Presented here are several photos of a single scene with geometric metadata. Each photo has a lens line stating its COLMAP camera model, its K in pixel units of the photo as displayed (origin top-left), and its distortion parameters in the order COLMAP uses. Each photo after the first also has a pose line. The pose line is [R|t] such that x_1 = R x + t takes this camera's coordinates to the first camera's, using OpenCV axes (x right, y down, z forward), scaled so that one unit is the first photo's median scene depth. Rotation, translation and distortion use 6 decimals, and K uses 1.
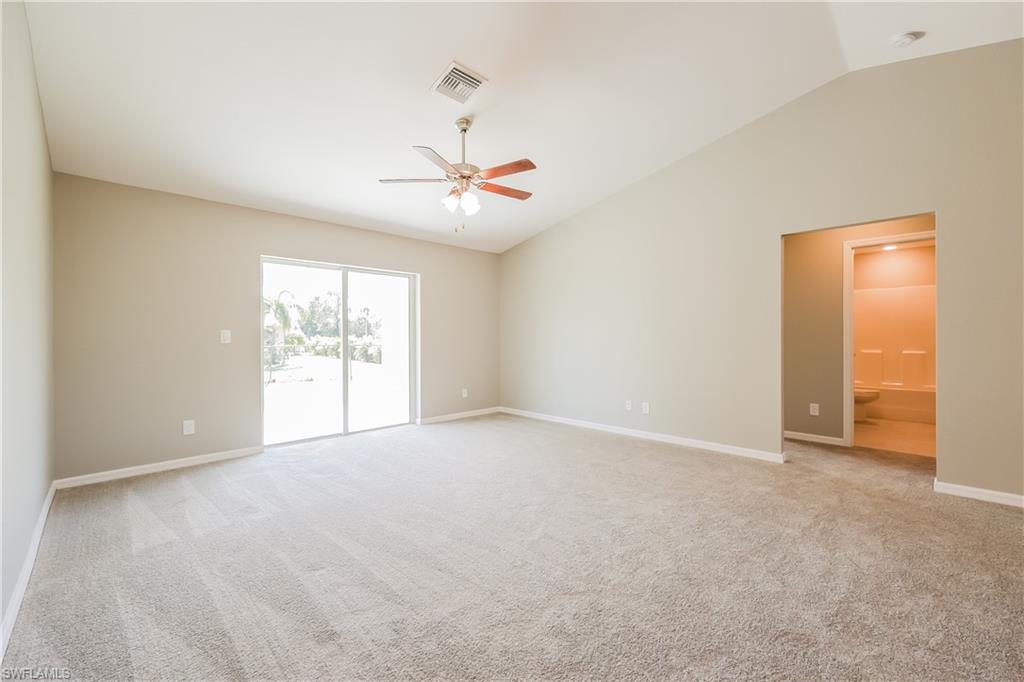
lens RADIAL K [[414.2, 0, 513.6], [0, 414.2, 337.1], [0, 0, 1]] dist [0.002105, -0.000119]
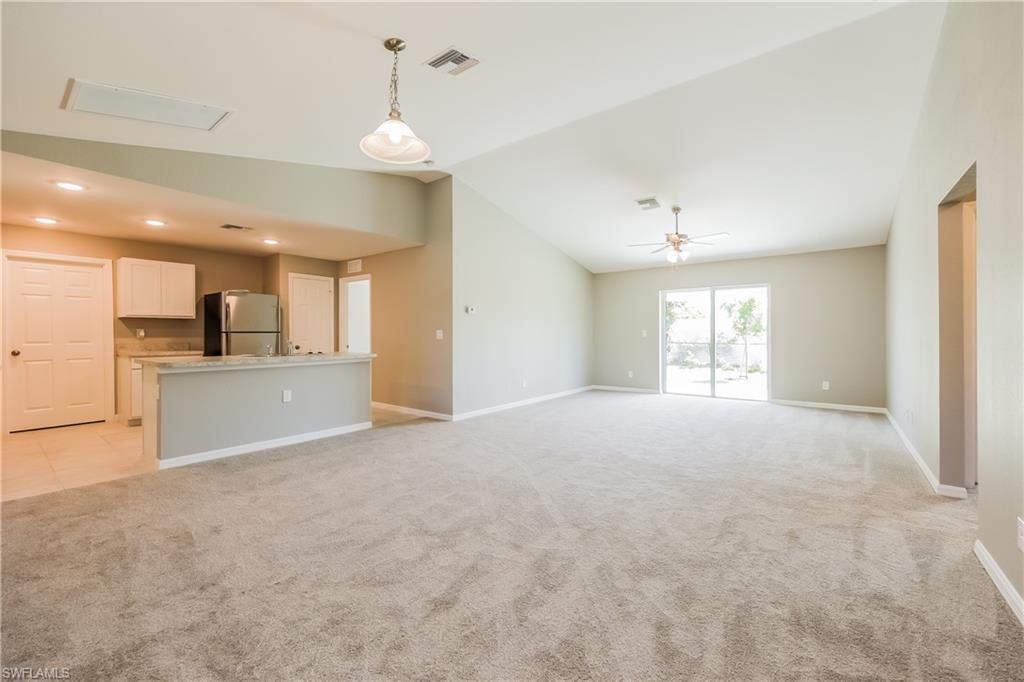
lens RADIAL K [[414.2, 0, 513.6], [0, 414.2, 337.1], [0, 0, 1]] dist [0.002105, -0.000119]
pose [[0.121819, 0.002374, -0.992549, 1.017016], [0.002874, 0.999992, 0.002745, 0.004942], [0.992548, -0.003187, 0.121811, 0.083547]]
